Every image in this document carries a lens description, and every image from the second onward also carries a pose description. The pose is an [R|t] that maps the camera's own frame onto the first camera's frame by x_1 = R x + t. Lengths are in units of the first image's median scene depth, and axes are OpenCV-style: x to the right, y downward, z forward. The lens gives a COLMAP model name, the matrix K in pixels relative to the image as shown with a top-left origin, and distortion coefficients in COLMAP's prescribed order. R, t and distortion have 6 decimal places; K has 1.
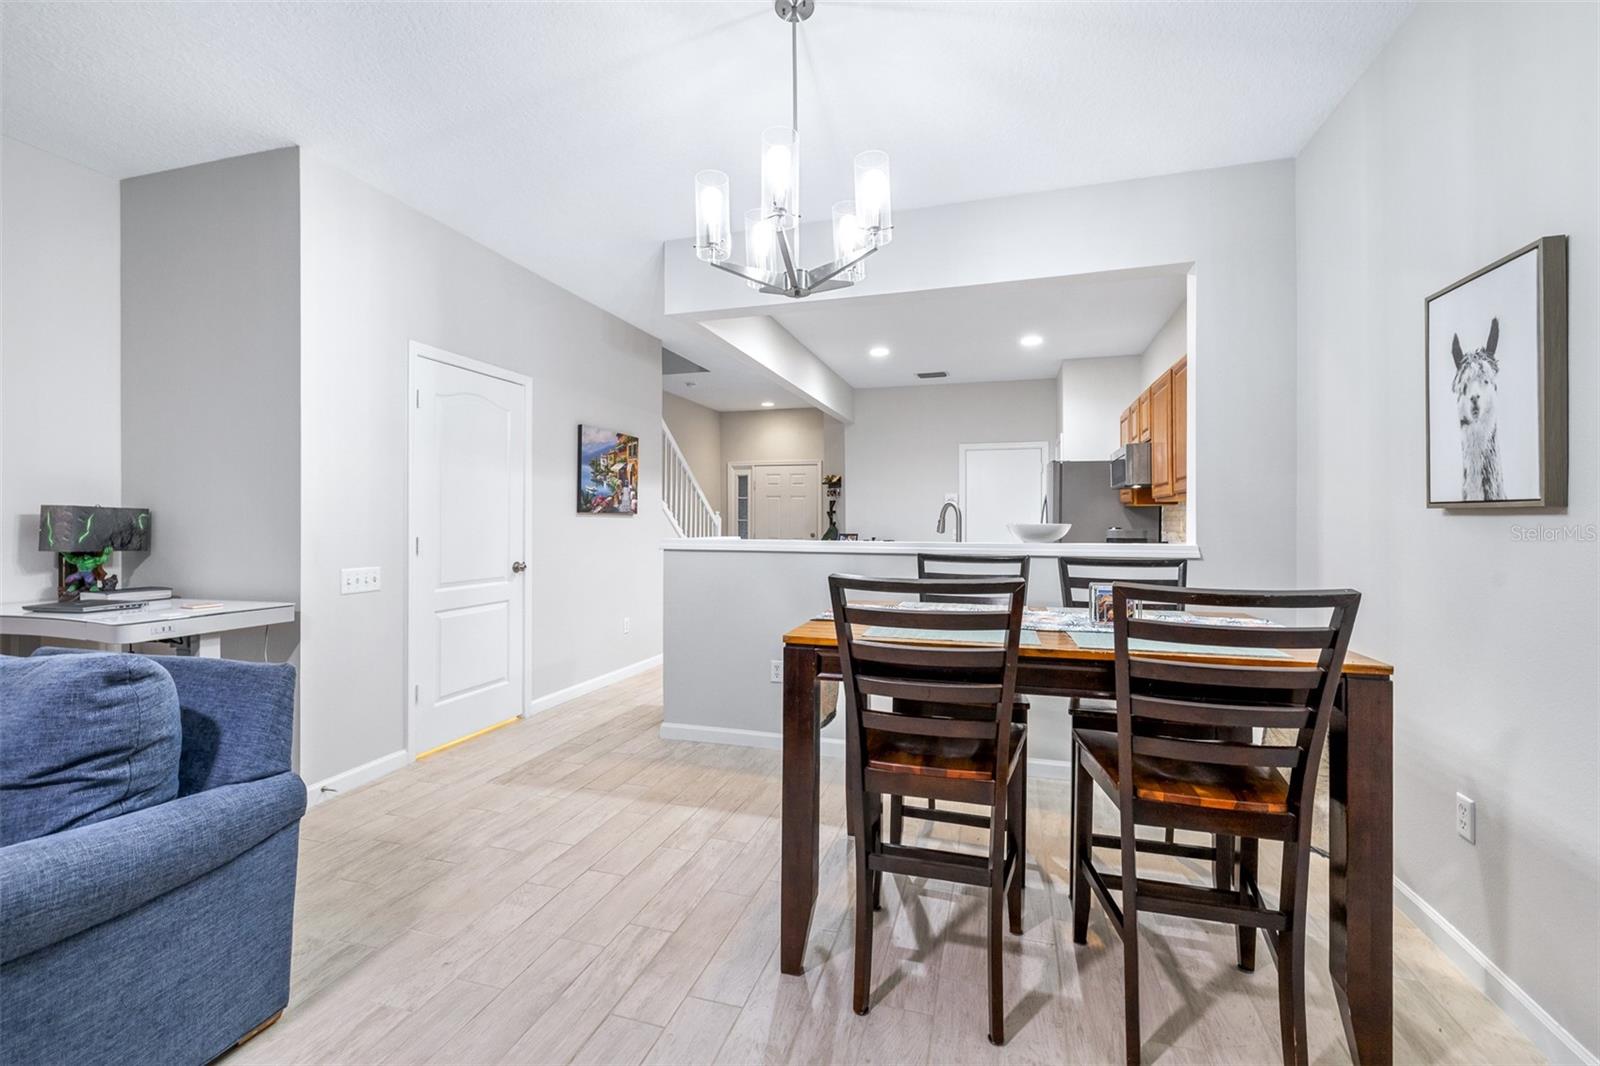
lens RADIAL K [[688.3, 0, 799.6], [0, 688.3, 516.4], [0, 0, 1]] dist [0.001149, 0.000111]
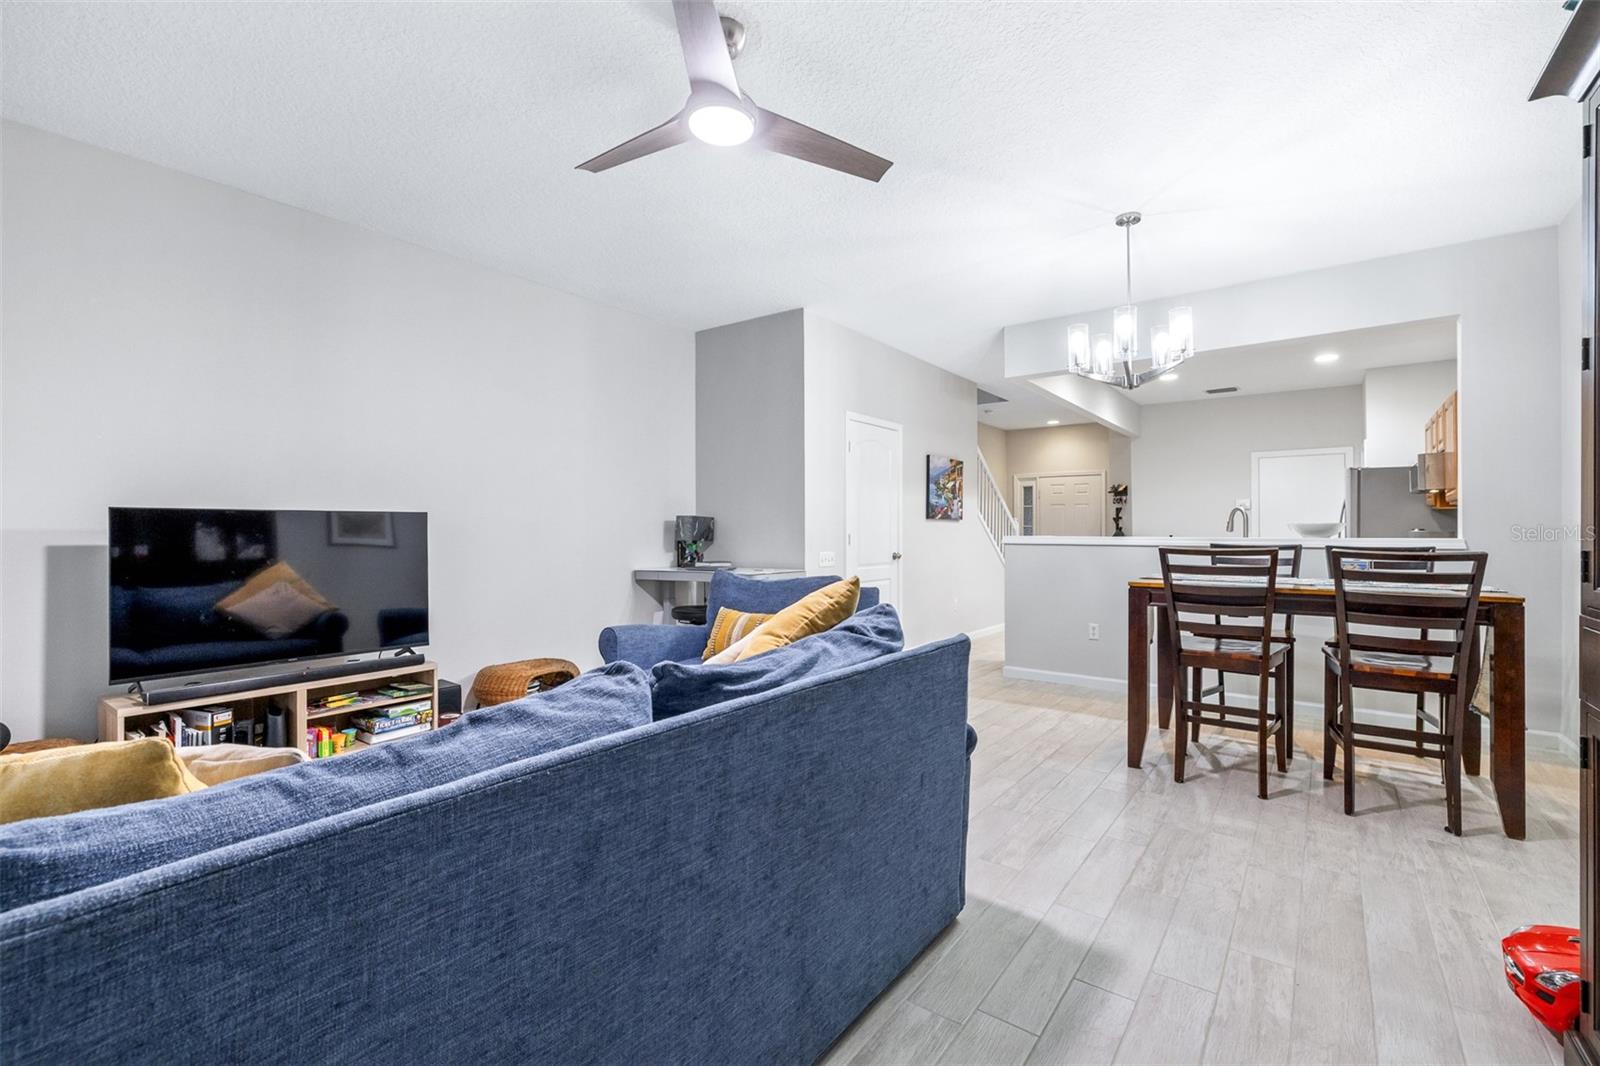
lens RADIAL K [[698.4, 0, 801.6], [0, 698.4, 523.0], [0, 0, 1]] dist [0.001036, -0.000456]
pose [[0.938437, -0.005855, -0.345401, -0.094935], [0.004310, 0.999977, -0.005240, 0.011648], [0.345424, 0.003429, 0.938441, -0.503625]]
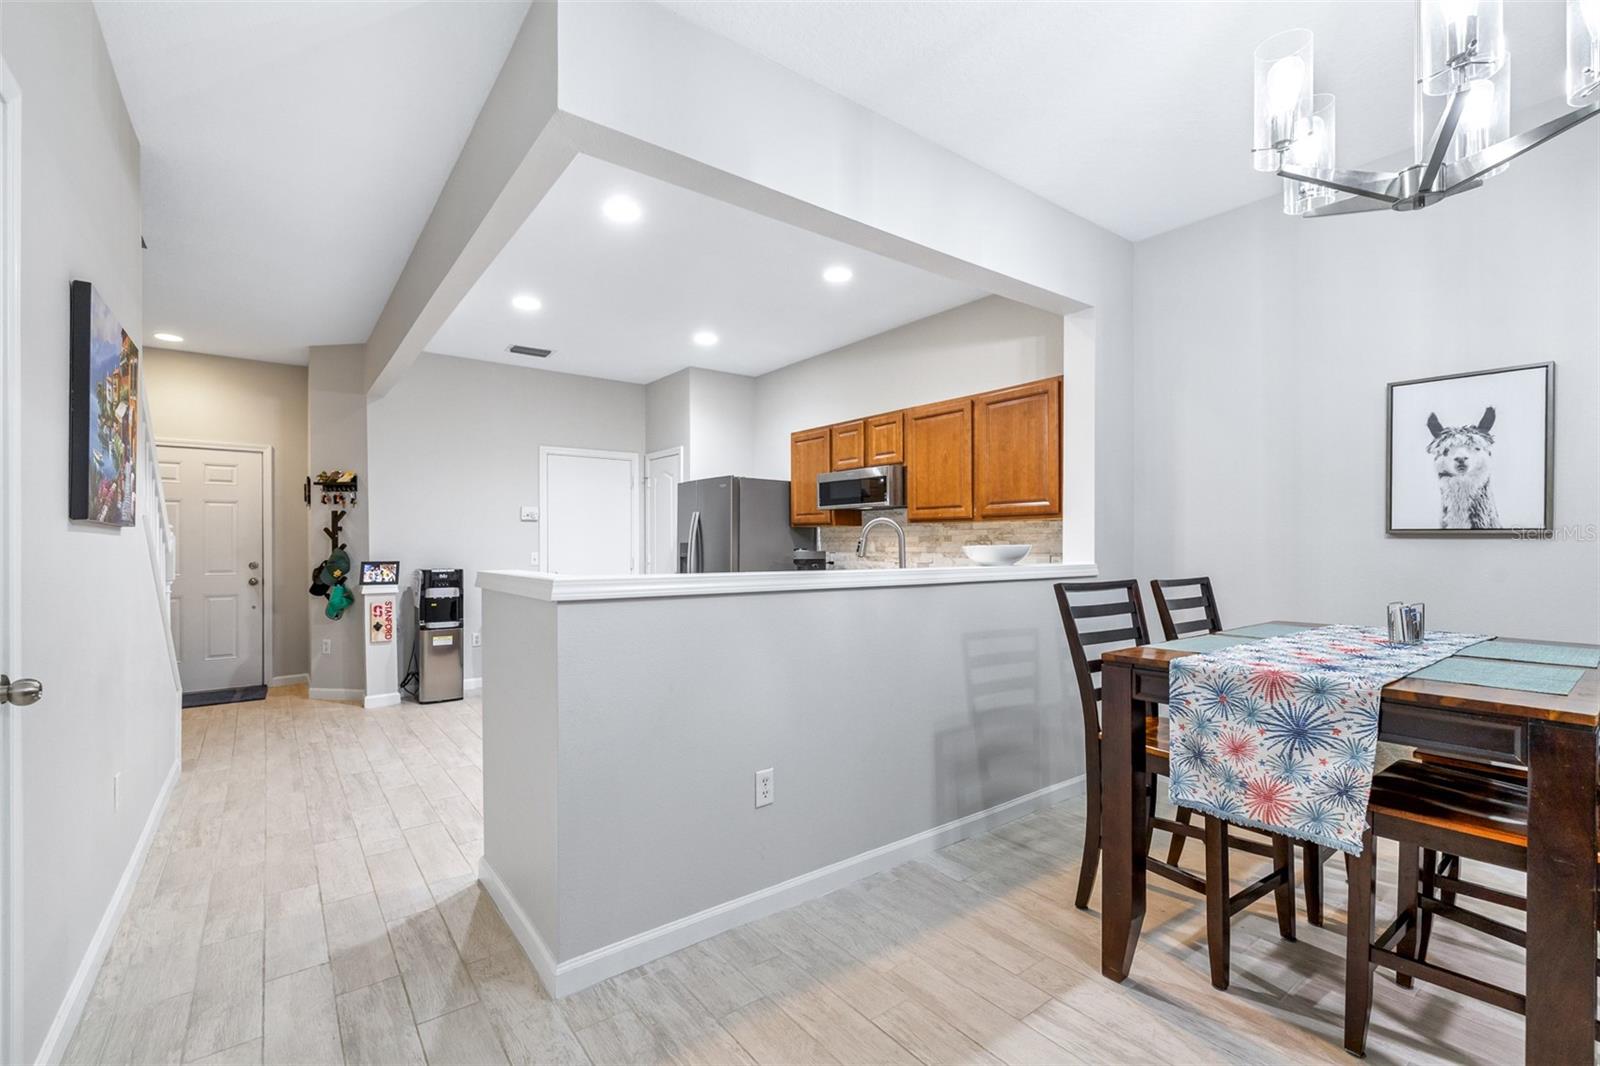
lens RADIAL K [[694.6, 0, 795.4], [0, 694.6, 543.1], [0, 0, 1]] dist [0.001016, -0.000067]
pose [[0.593091, -0.001296, 0.805134, -0.498092], [-0.005003, 0.999973, 0.005295, 0.003384], [-0.805120, -0.007168, 0.593069, 0.595606]]
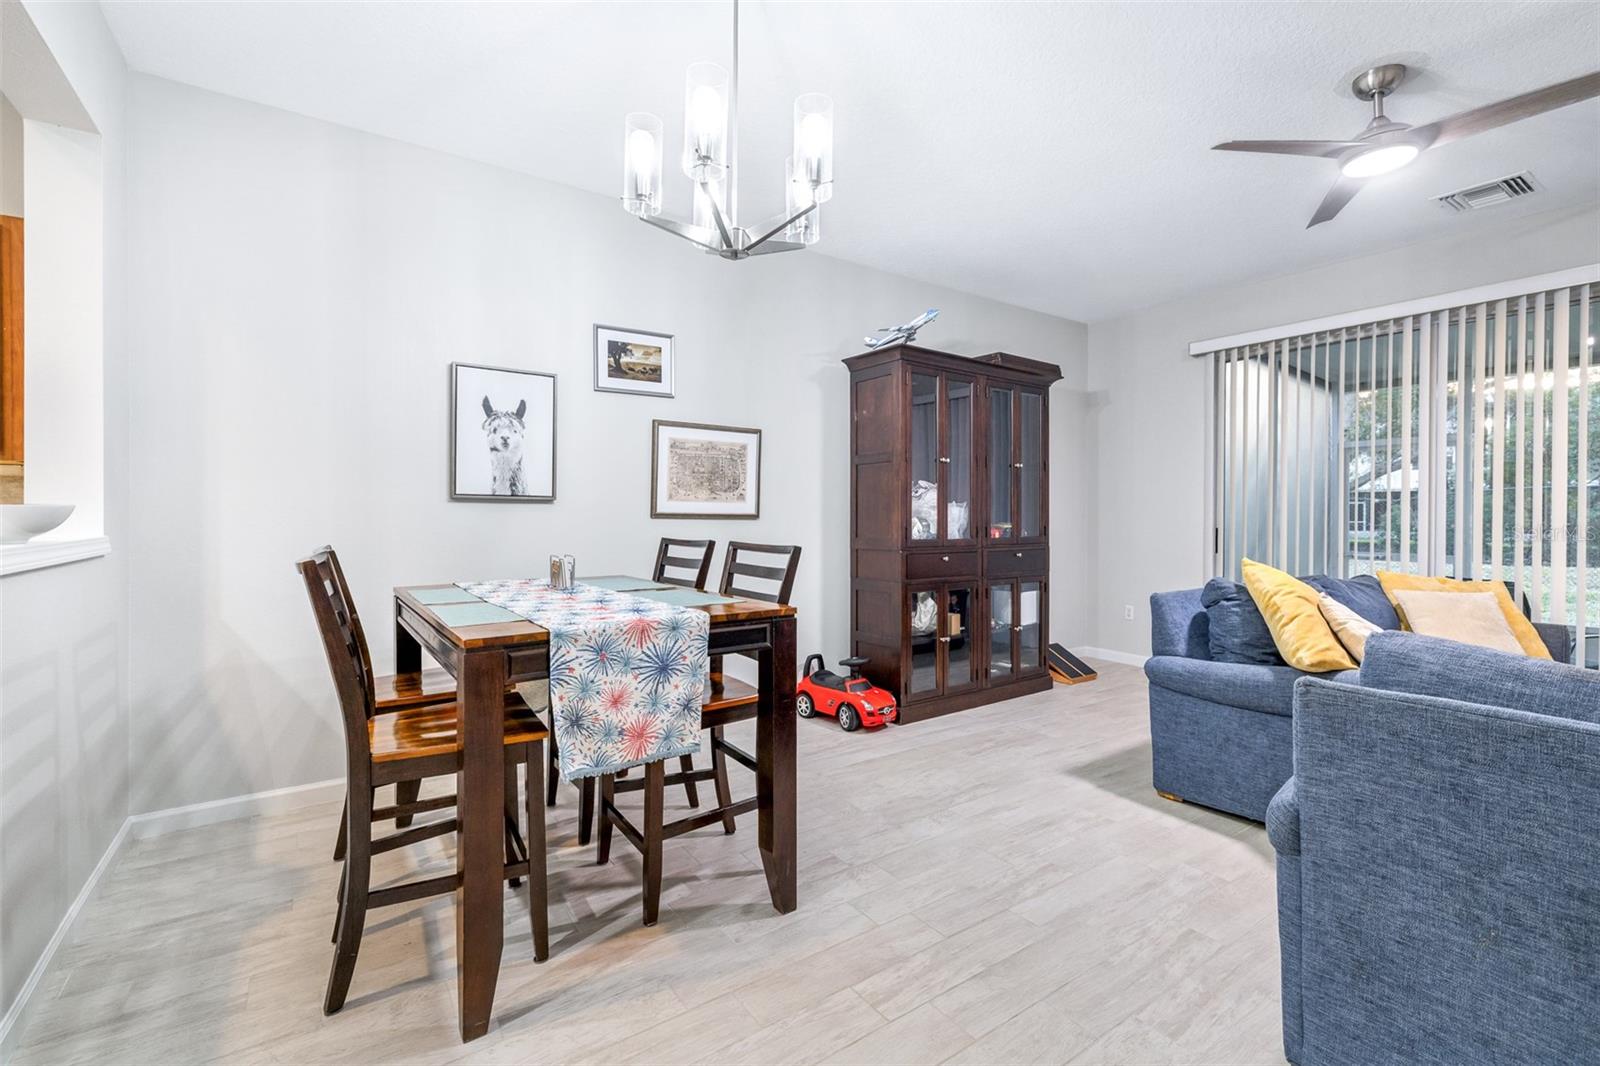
lens RADIAL K [[698.4, 0, 801.6], [0, 698.4, 523.0], [0, 0, 1]] dist [0.001036, -0.000456]
pose [[-0.781263, -0.011452, 0.624097, -0.357712], [-0.007333, 0.999931, 0.009170, 0.012779], [-0.624159, 0.002588, -0.781293, 0.914439]]
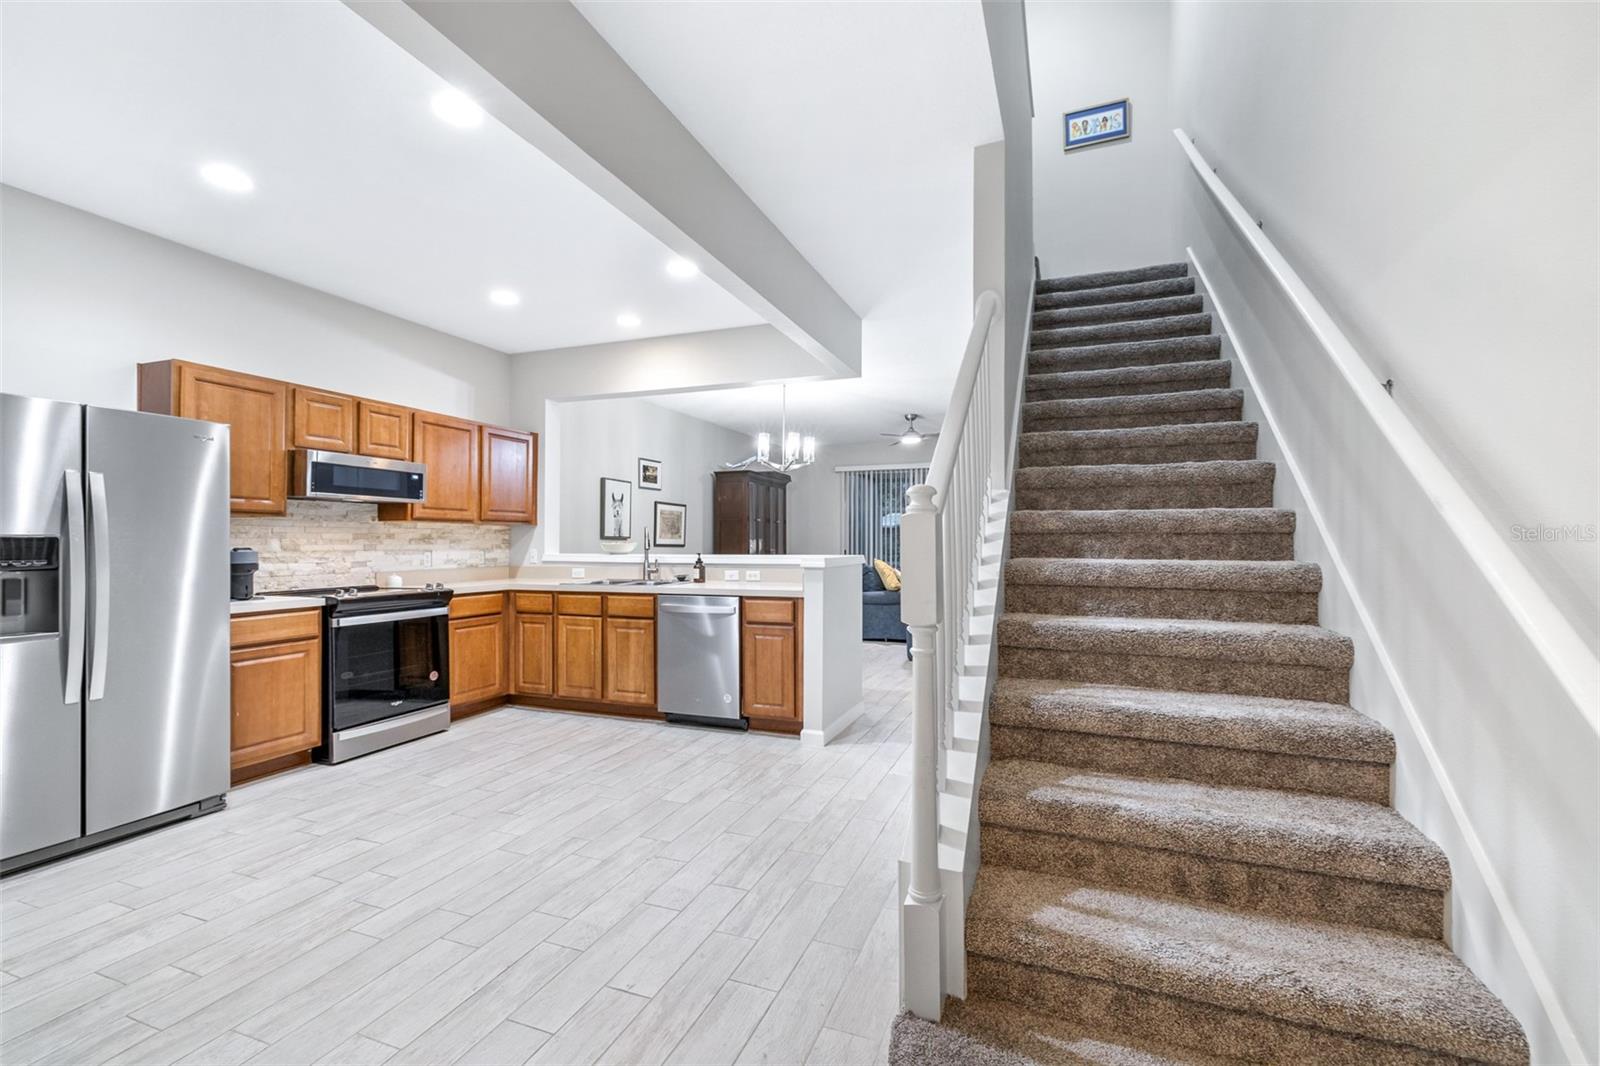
lens RADIAL K [[693.9, 0, 805.2], [0, 693.9, 535.6], [0, 0, 1]] dist [0.001323, 0.000099]
pose [[-0.997097, -0.001541, 0.076124, -0.194591], [-0.002963, 0.999823, -0.018579, 0.020568], [-0.076082, -0.018750, -0.996925, 2.327017]]
